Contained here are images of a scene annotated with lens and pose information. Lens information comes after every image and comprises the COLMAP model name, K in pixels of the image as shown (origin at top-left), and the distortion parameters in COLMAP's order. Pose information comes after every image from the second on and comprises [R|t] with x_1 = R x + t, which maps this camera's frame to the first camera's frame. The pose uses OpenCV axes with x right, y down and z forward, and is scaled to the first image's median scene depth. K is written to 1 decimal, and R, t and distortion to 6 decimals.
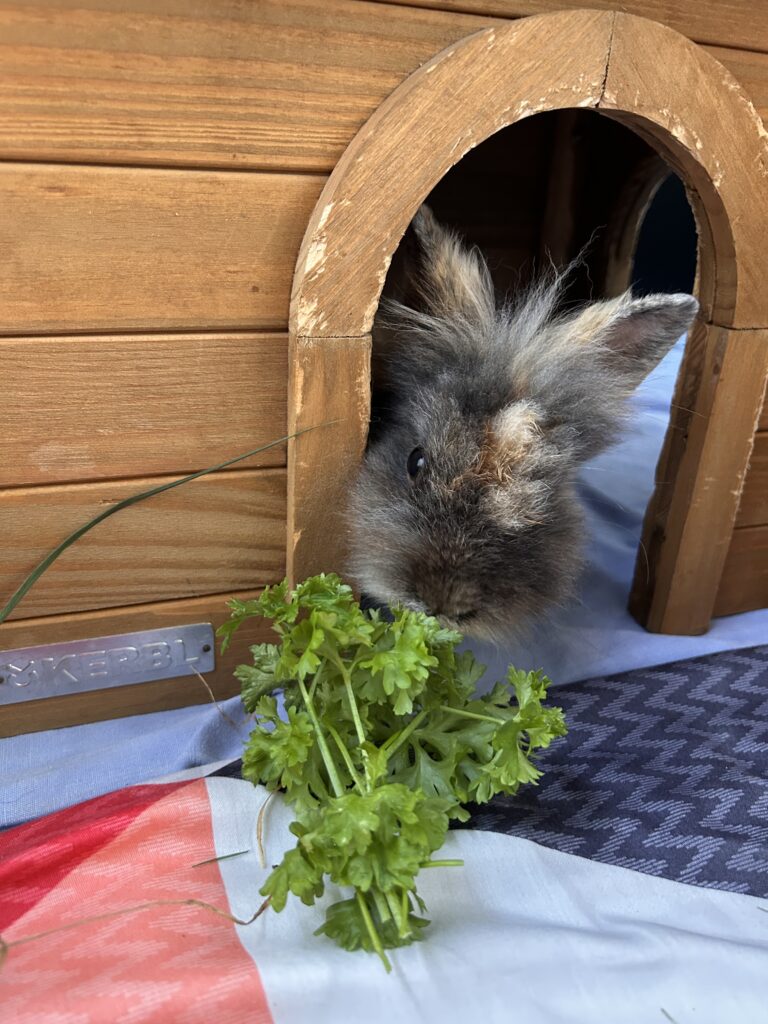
lens RADIAL K [[780.3, 0, 384.0], [0, 780.3, 512.0], [0, 0, 1]] dist [0.000747, -0.009874]
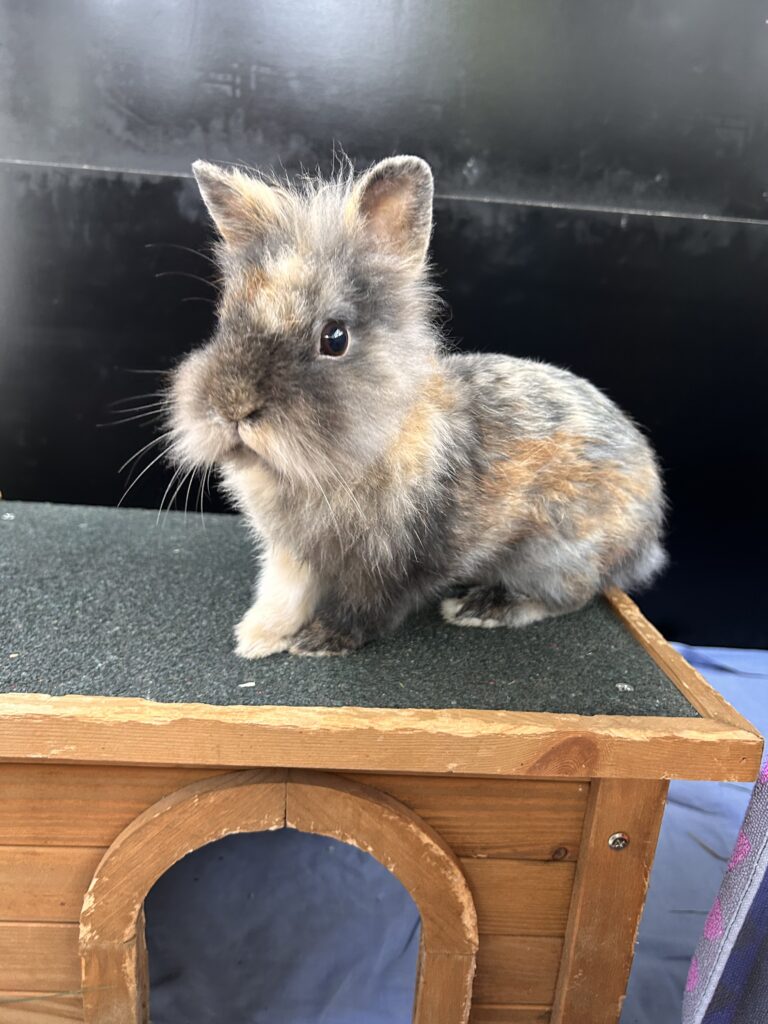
lens RADIAL K [[780.3, 0, 384.0], [0, 780.3, 512.0], [0, 0, 1]] dist [0.000747, -0.009874]
pose [[0.951421, 0.107054, -0.288682, 0.836739], [-0.139958, 0.985512, -0.095799, -1.020318], [0.274244, 0.131549, 0.952620, -0.438377]]
